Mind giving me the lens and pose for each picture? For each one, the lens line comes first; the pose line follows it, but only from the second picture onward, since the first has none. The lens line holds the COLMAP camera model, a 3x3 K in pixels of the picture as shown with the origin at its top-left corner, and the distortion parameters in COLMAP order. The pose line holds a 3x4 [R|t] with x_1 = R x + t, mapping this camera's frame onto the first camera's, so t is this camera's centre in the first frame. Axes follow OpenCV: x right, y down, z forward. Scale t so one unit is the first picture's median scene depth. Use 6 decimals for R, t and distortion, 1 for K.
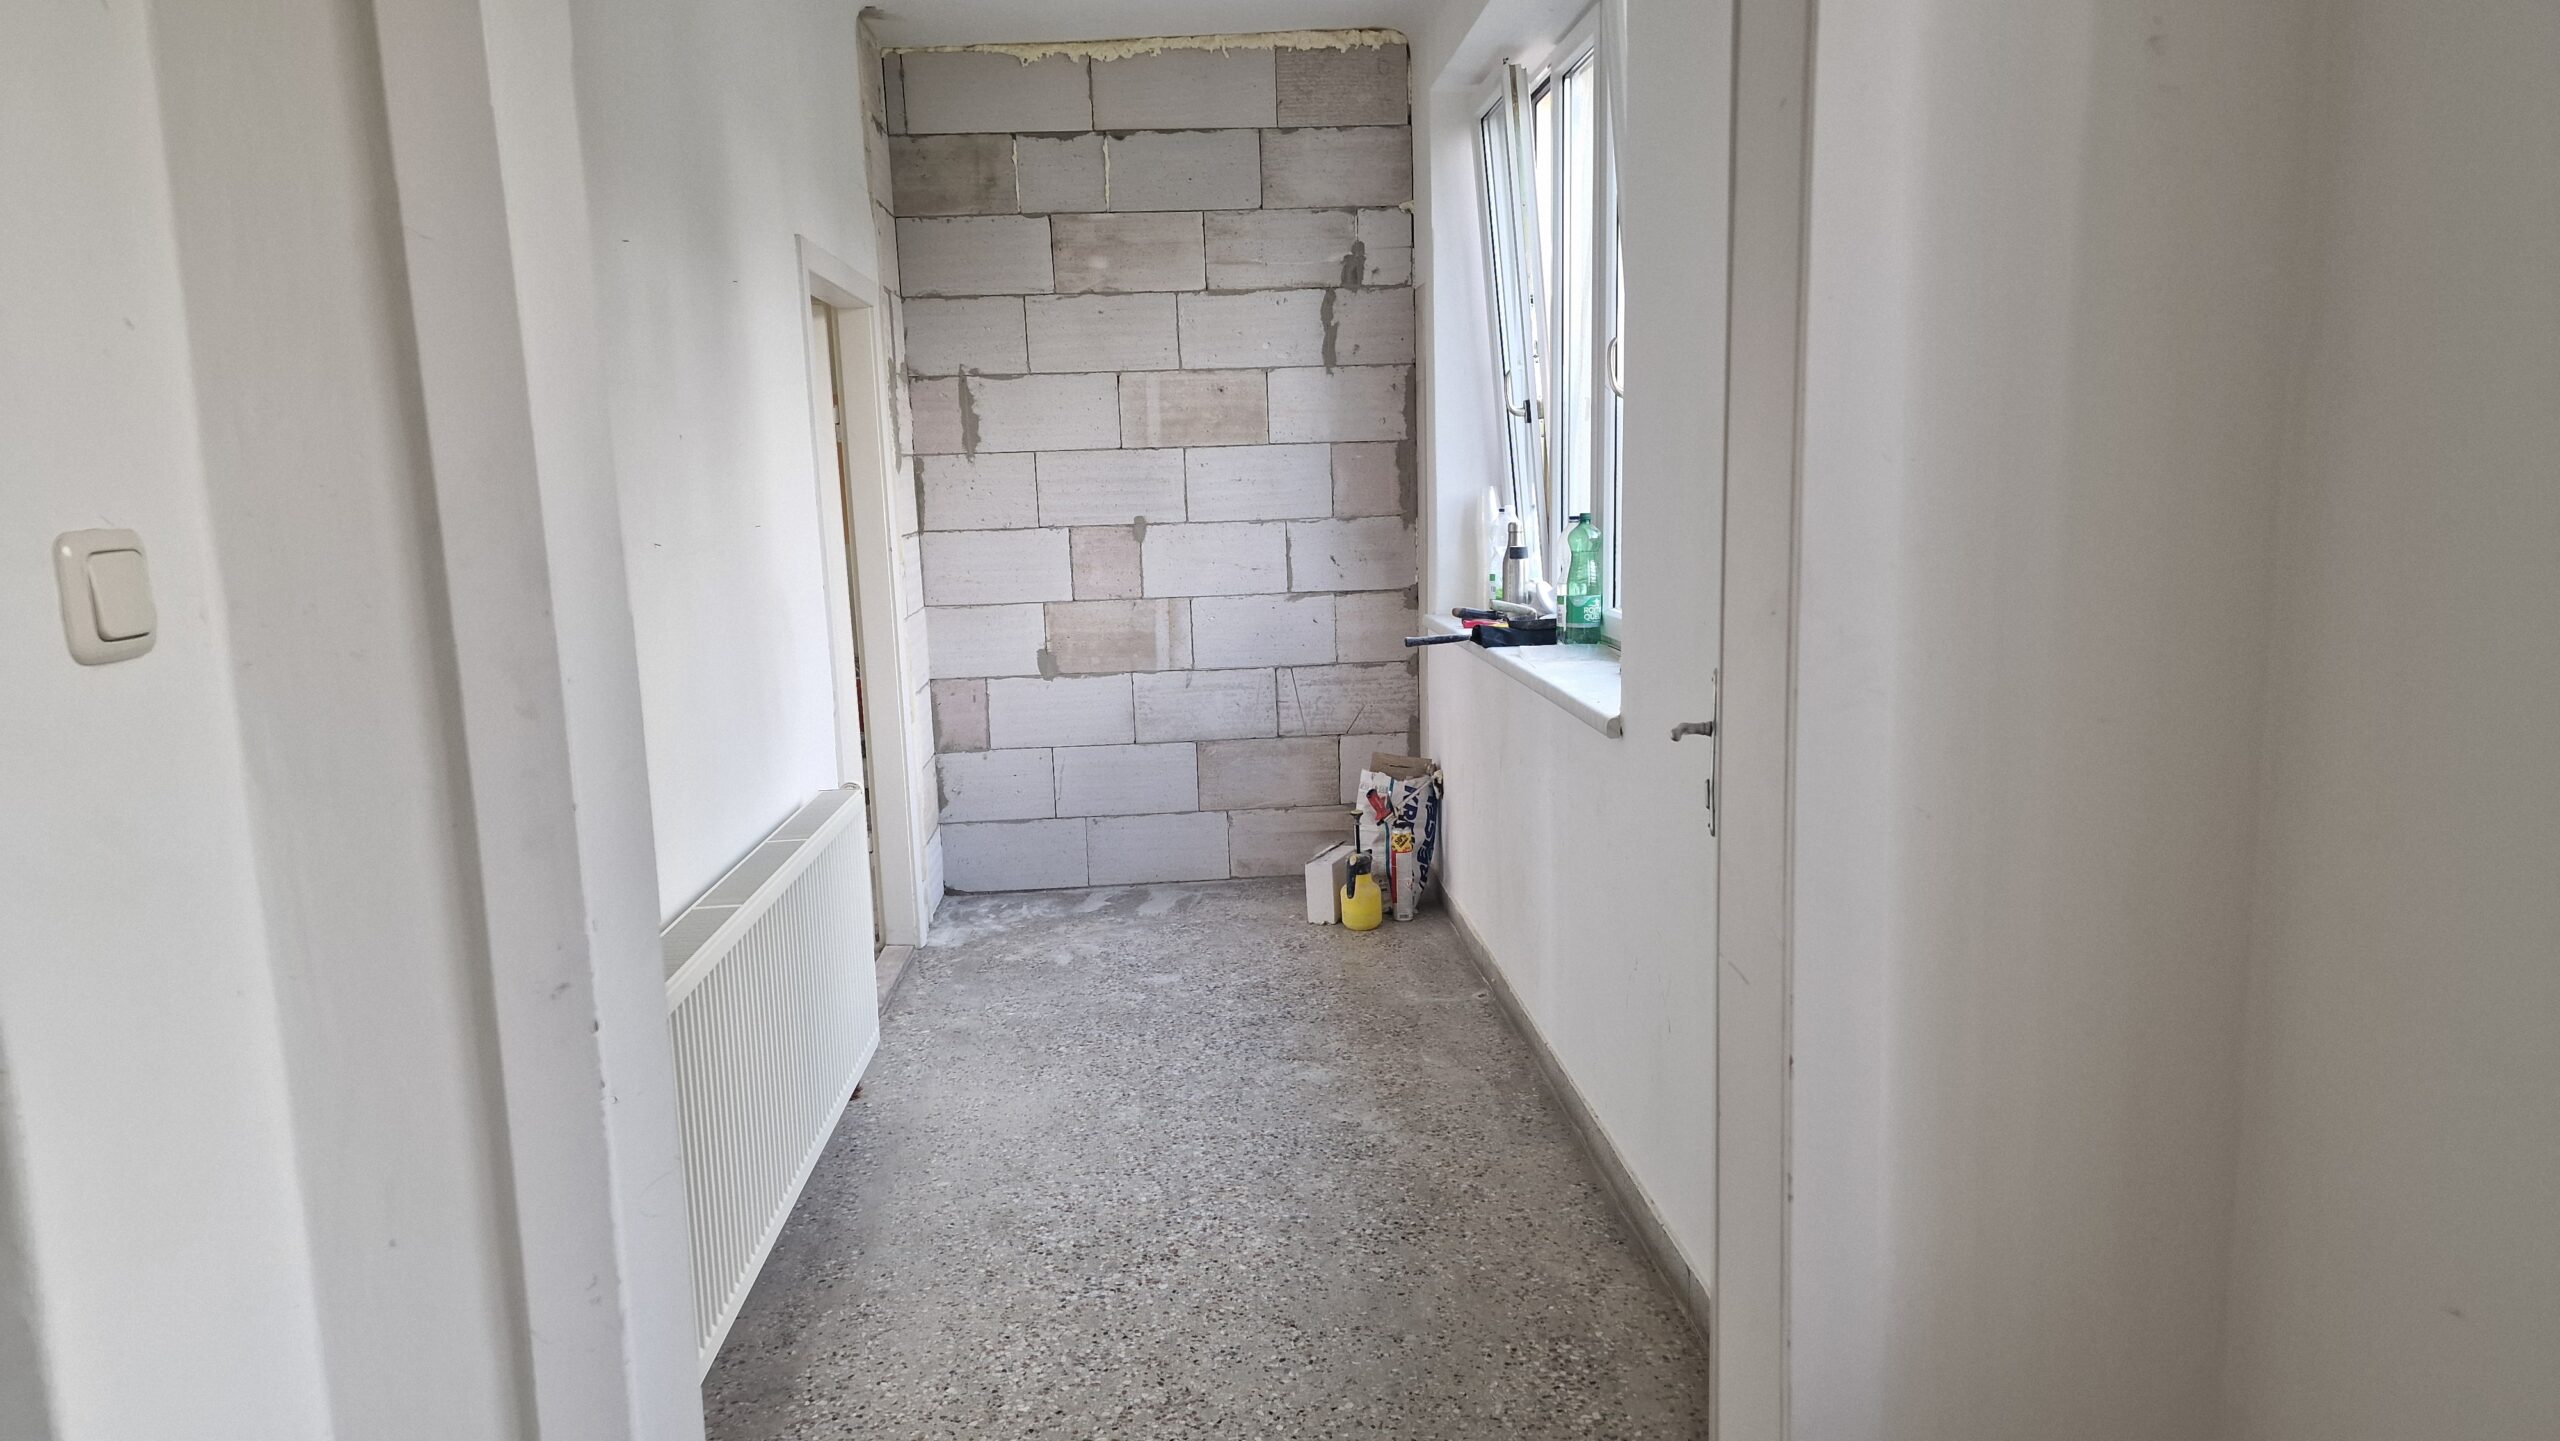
lens RADIAL K [[1700.4, 0, 1293.3], [0, 1700.4, 776.4], [0, 0, 1]] dist [0.083888, -0.080725]
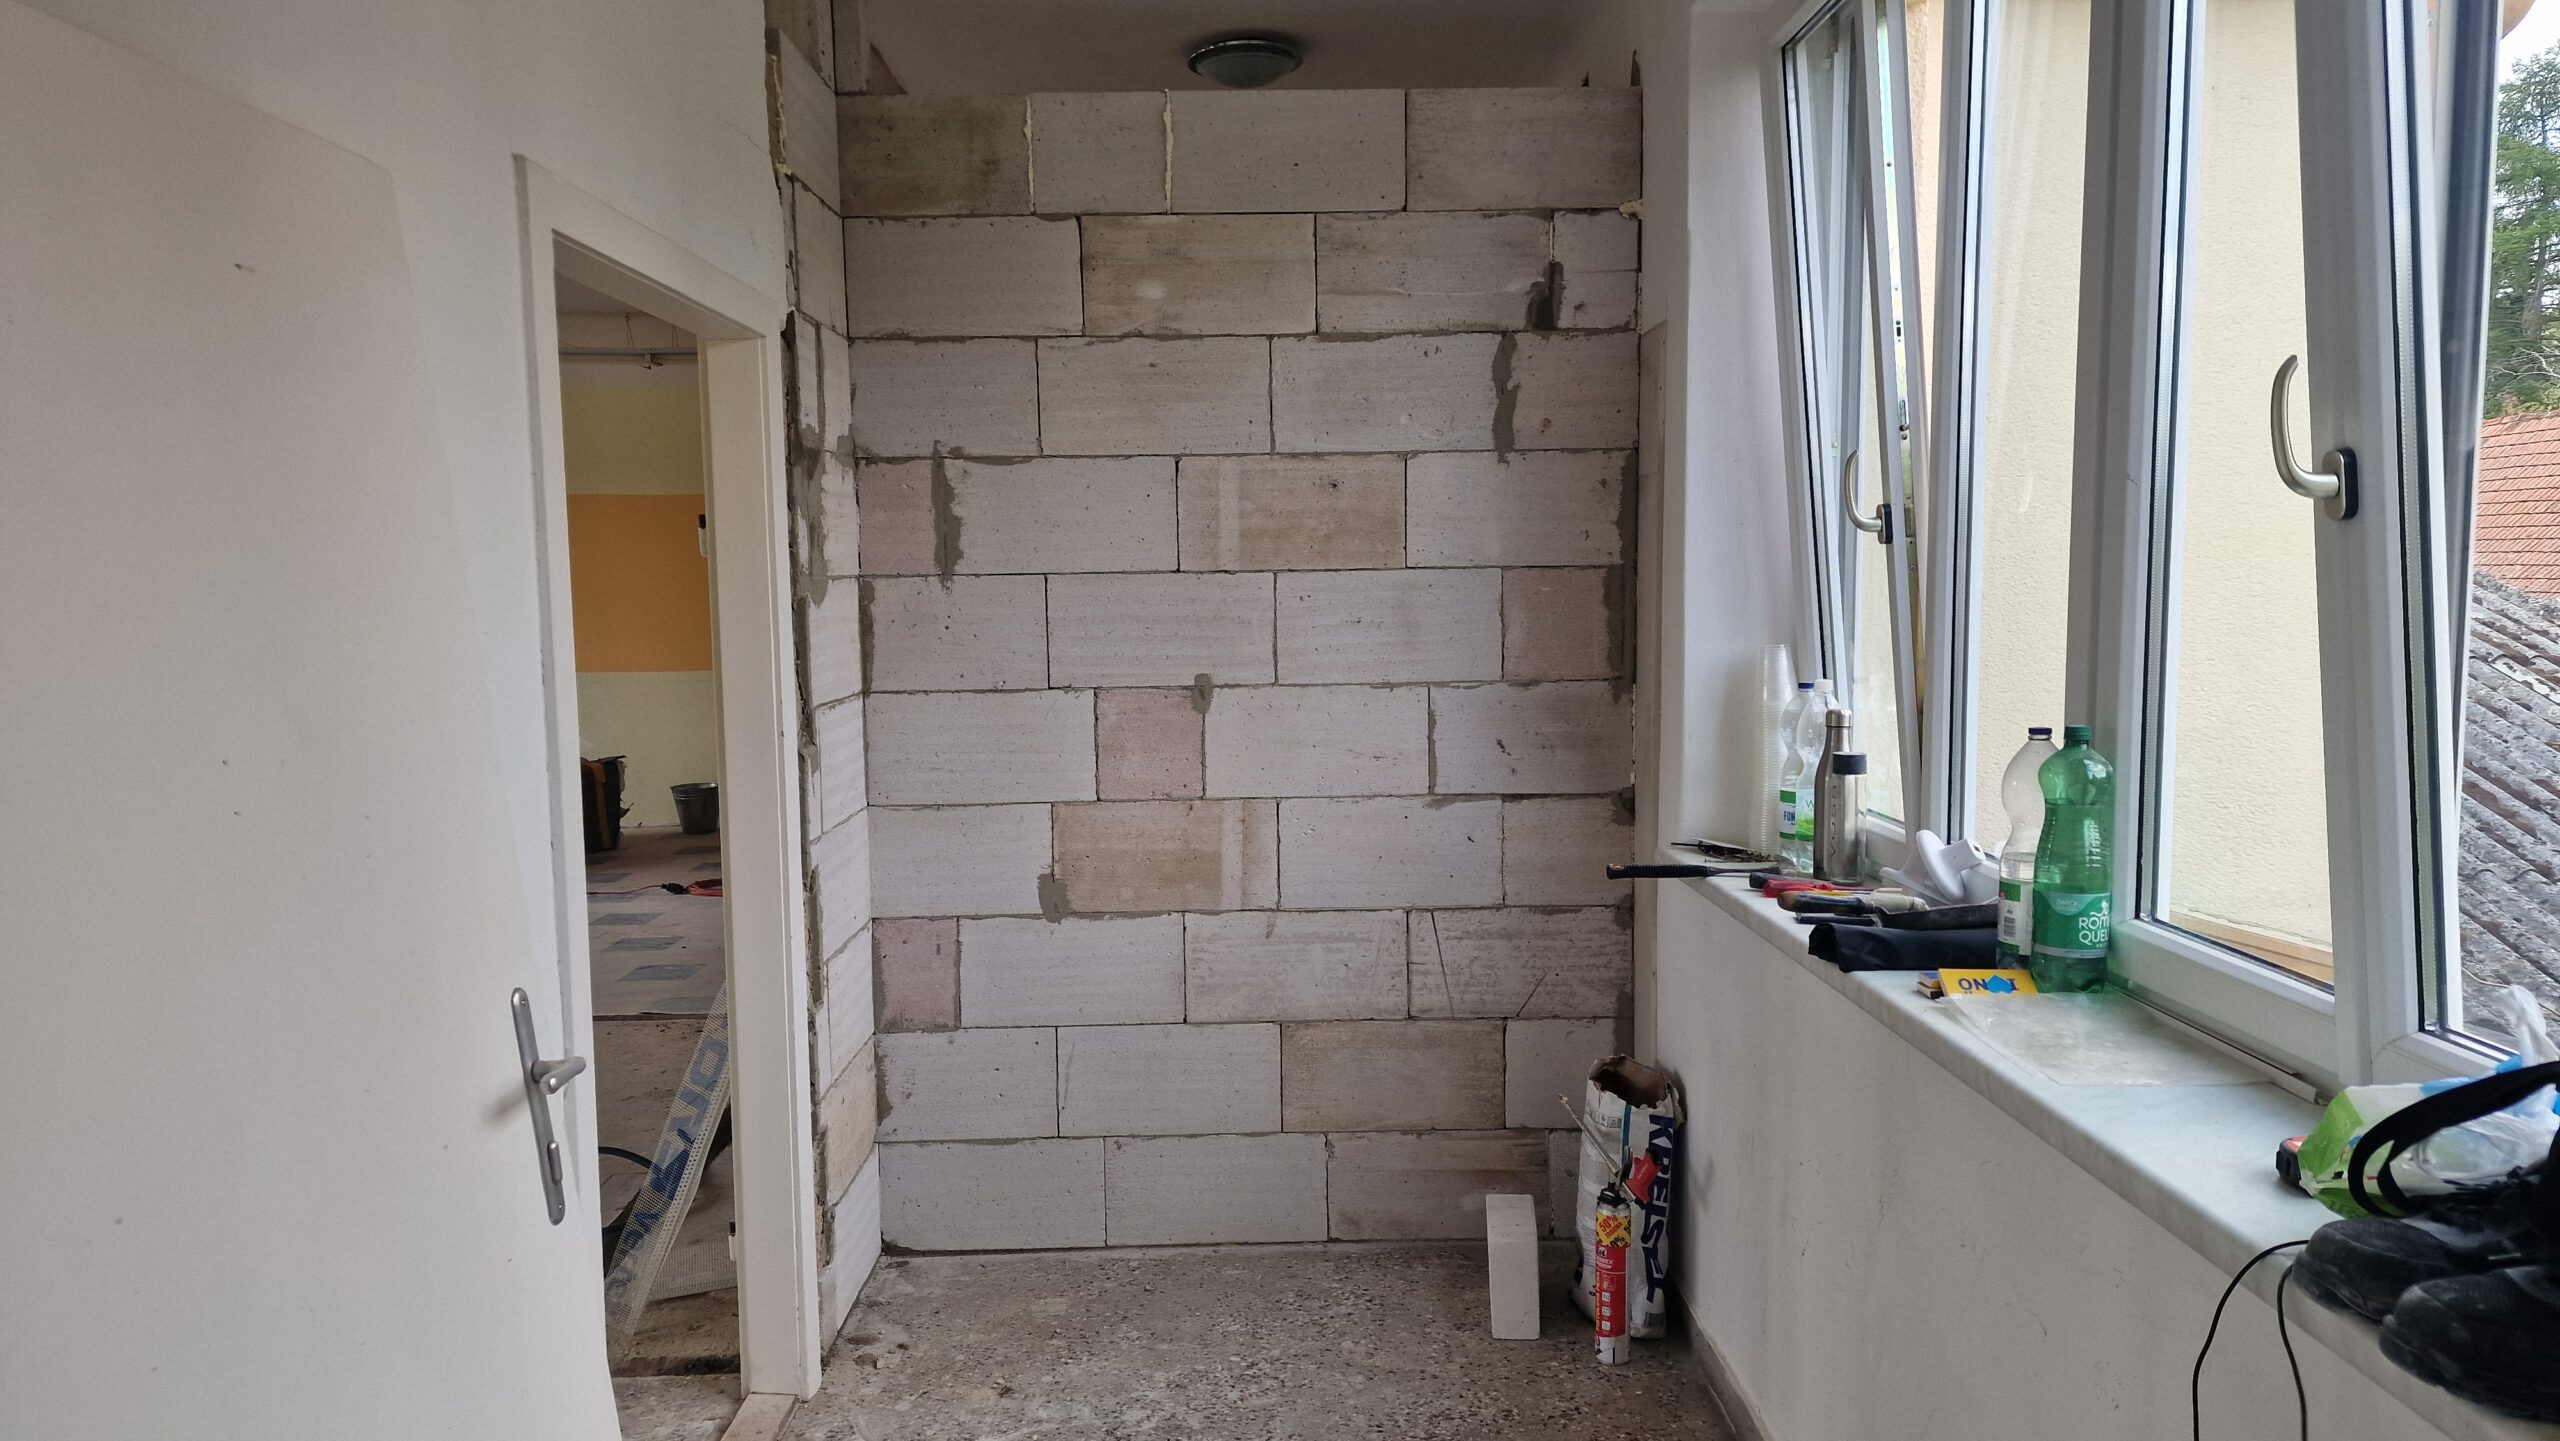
lens RADIAL K [[1700.4, 0, 1274.8], [0, 1700.4, 717.6], [0, 0, 1]] dist [0.083888, -0.080725]
pose [[0.997987, 0.022479, -0.059302, -0.024382], [-0.027924, 0.995307, -0.092649, -0.077563], [0.056941, 0.094118, 0.993931, 0.363449]]
